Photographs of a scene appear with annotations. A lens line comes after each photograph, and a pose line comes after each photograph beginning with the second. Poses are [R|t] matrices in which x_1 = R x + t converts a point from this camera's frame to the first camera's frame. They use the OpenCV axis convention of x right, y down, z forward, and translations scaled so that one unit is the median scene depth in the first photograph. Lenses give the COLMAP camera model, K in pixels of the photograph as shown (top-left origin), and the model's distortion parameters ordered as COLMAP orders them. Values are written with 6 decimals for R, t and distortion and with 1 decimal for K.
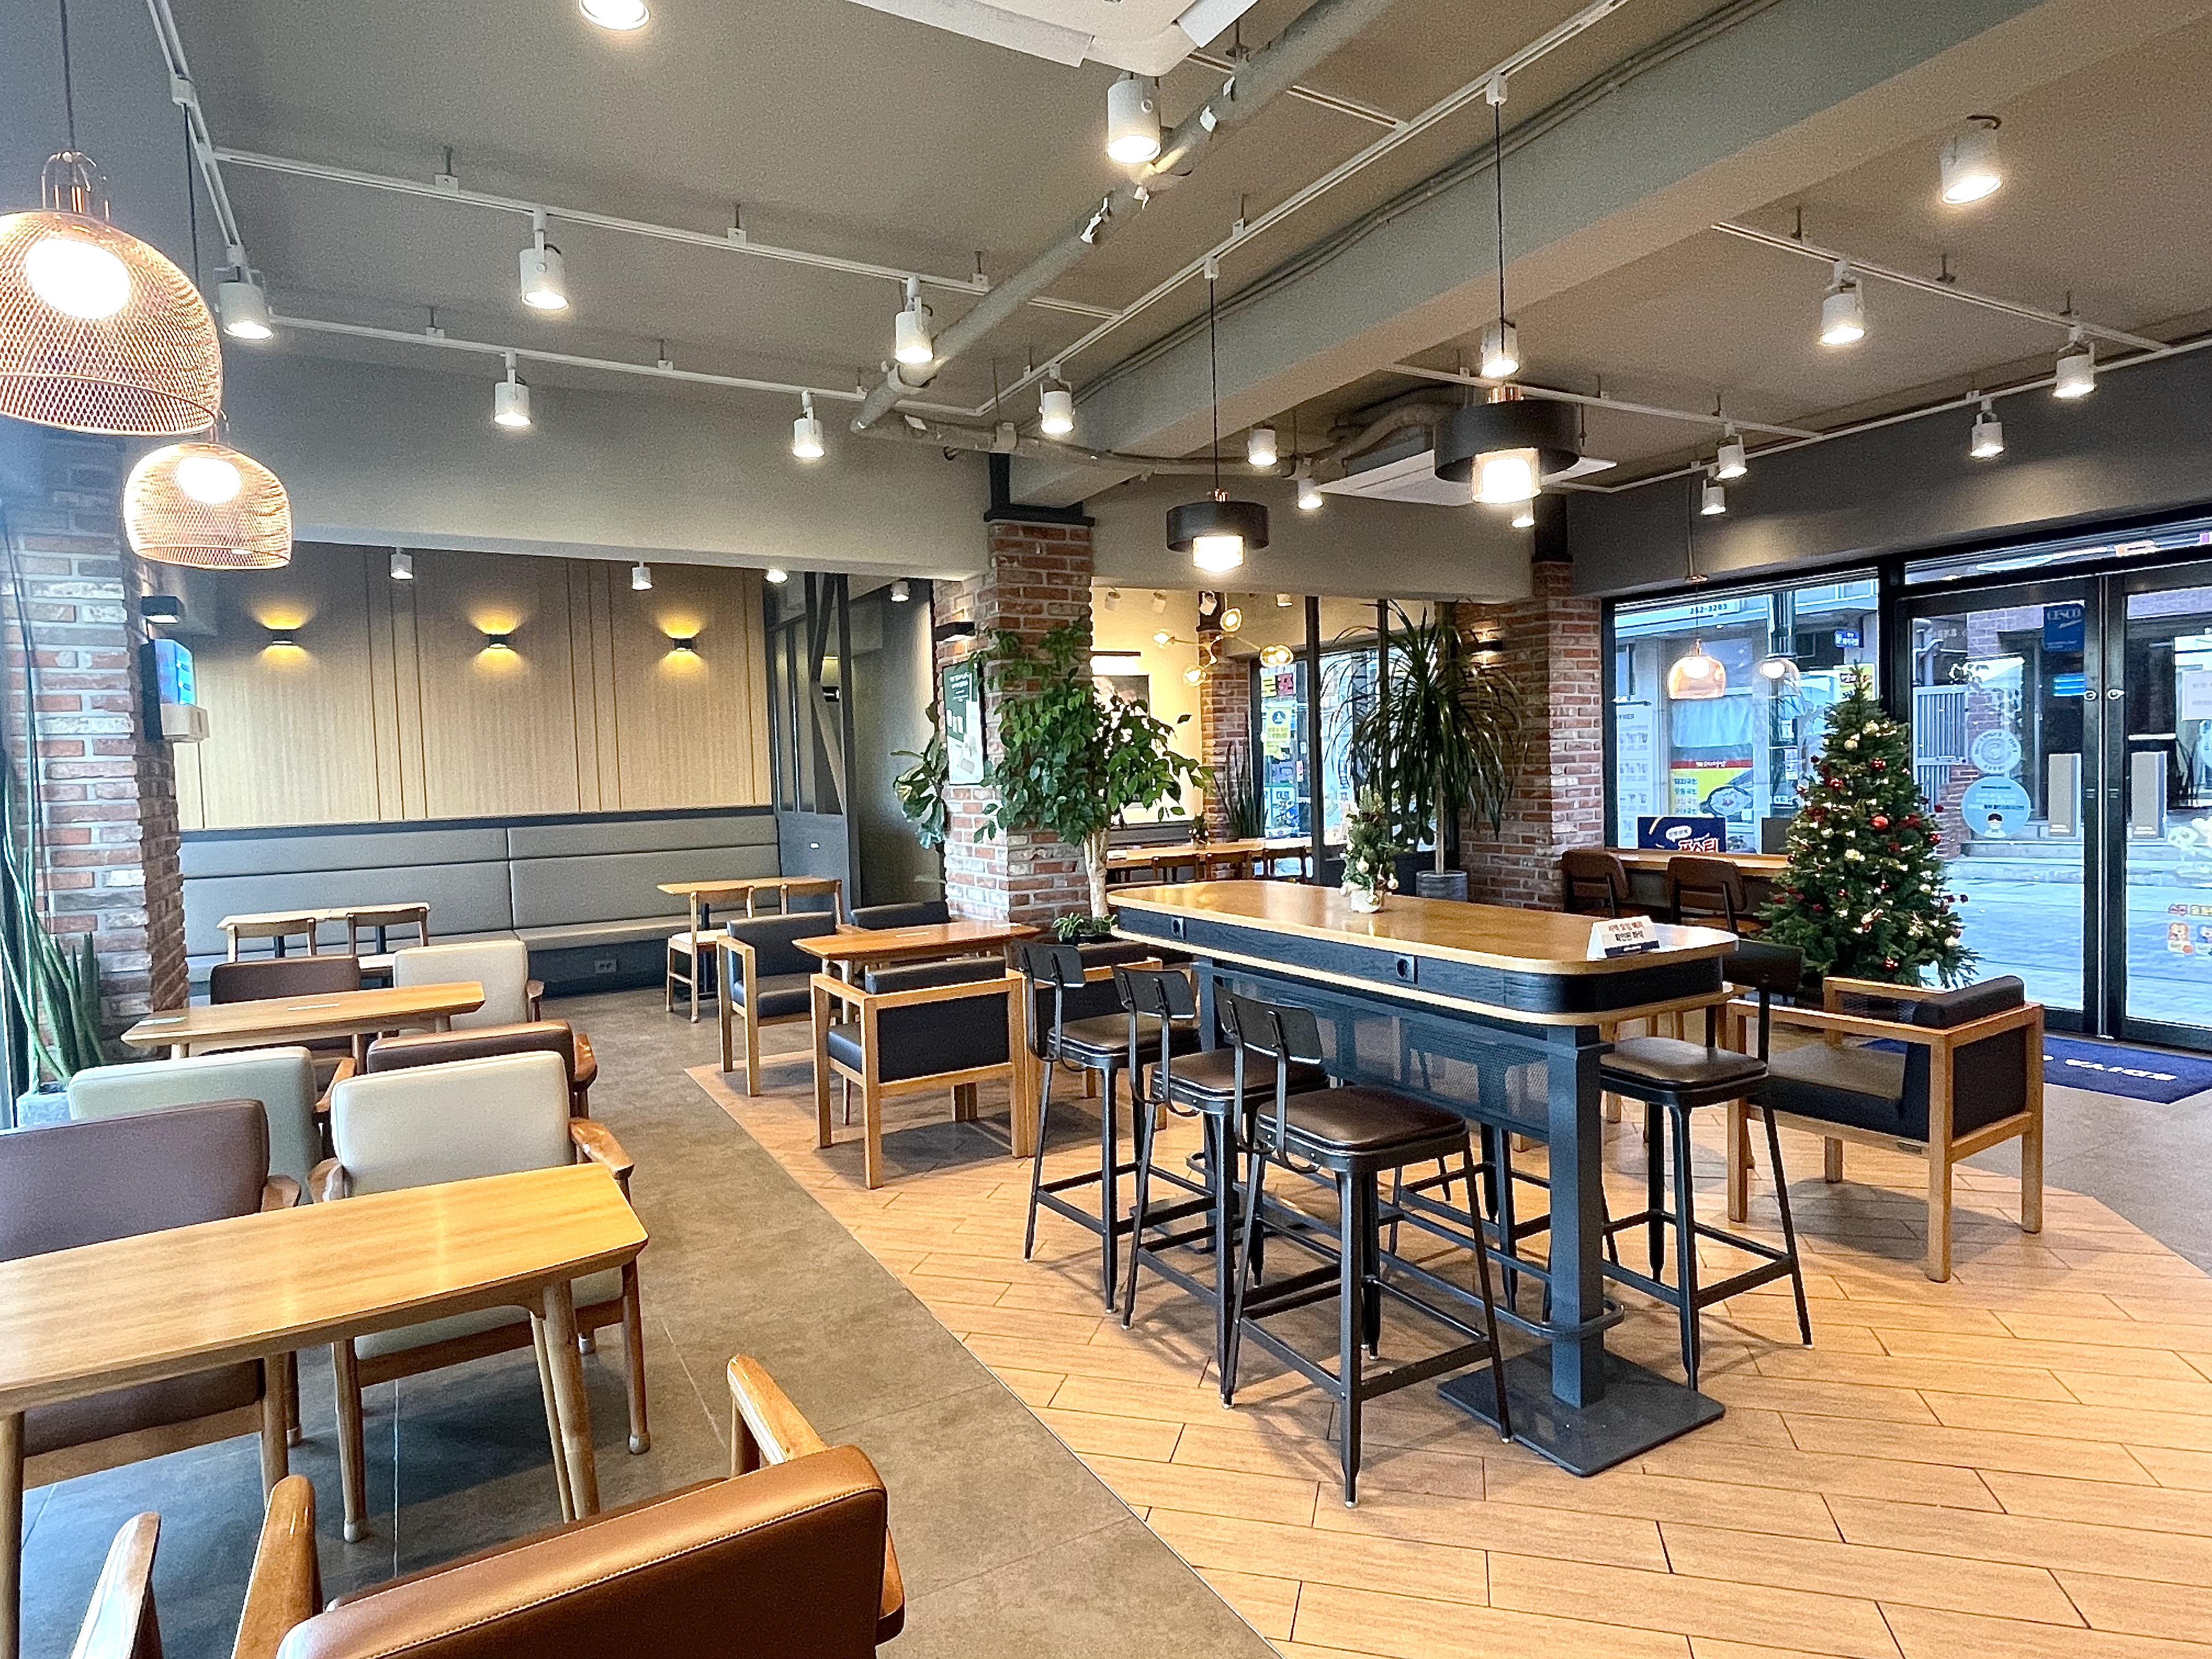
lens RADIAL K [[1219.1, 0, 1108.8], [0, 1219.1, 823.5], [0, 0, 1]] dist [-0.008763, -0.004626]
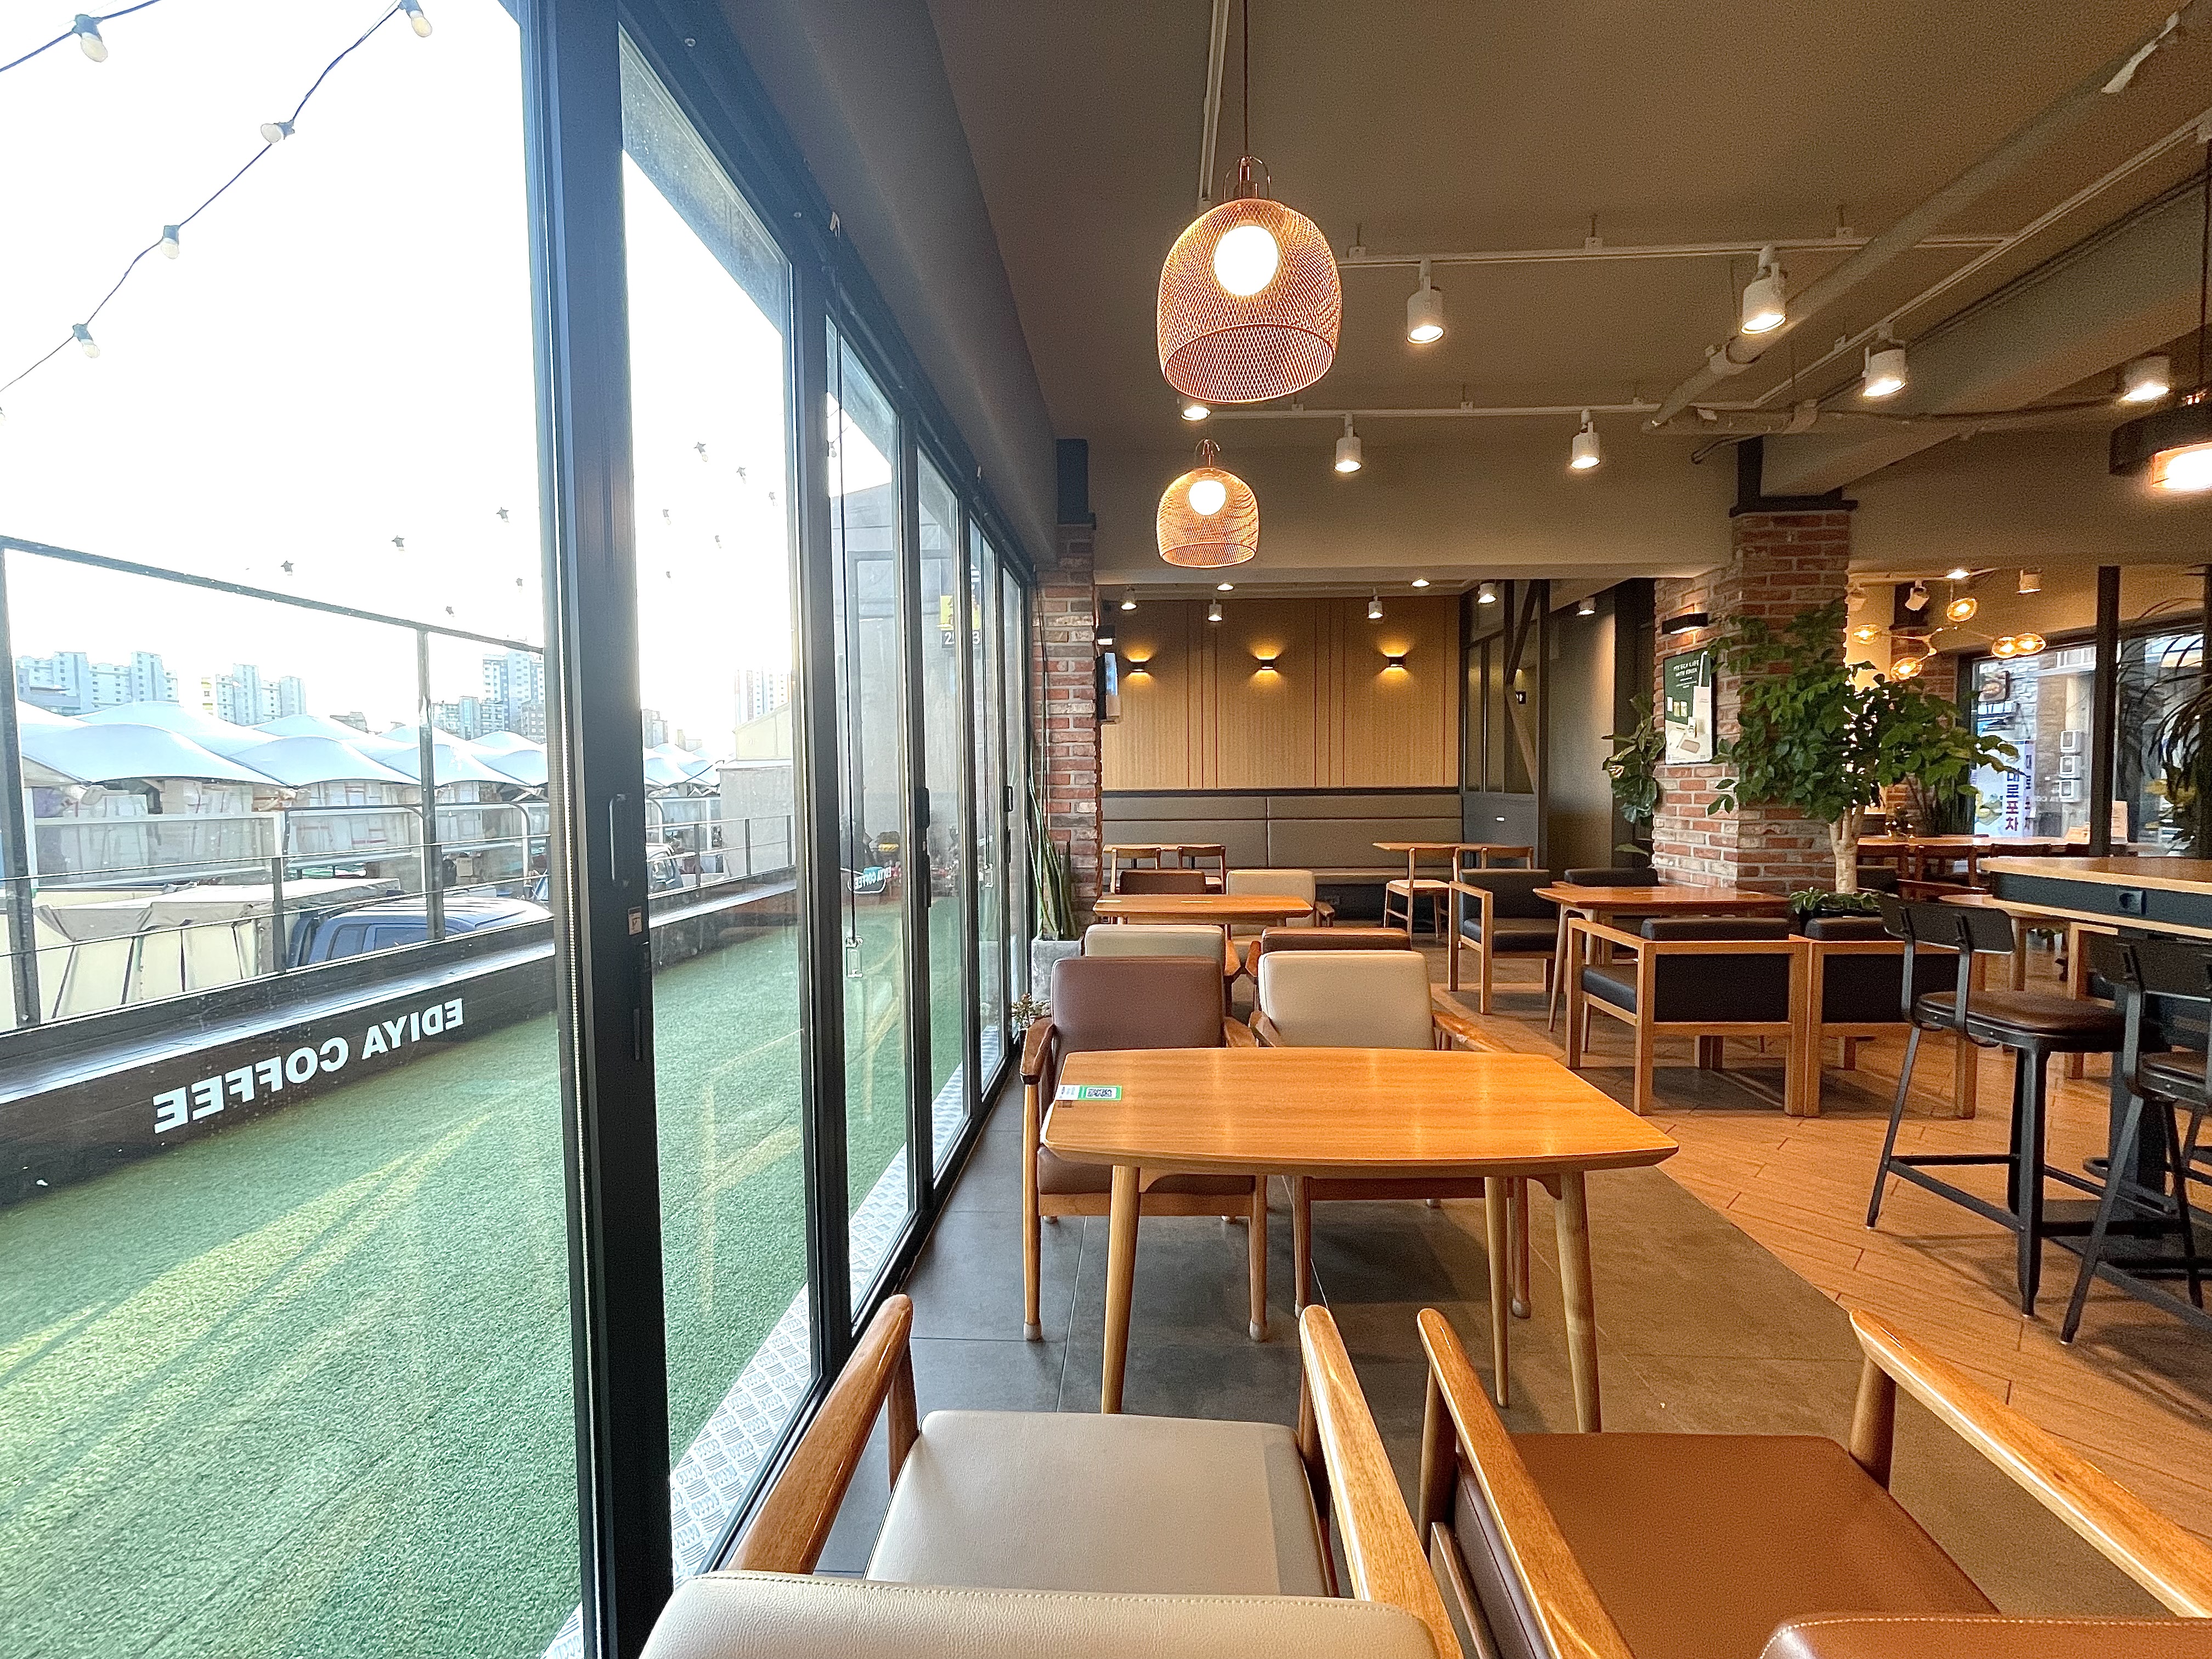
lens RADIAL K [[891.2, 0, 1106.2], [0, 891.2, 824.8], [0, 0, 1]] dist [-0.013217, 0.000268]
pose [[0.835884, 0.048719, -0.546739, -0.125382], [-0.042004, 0.998810, 0.024784, 0.027498], [0.547296, 0.002248, 0.836936, 0.047661]]
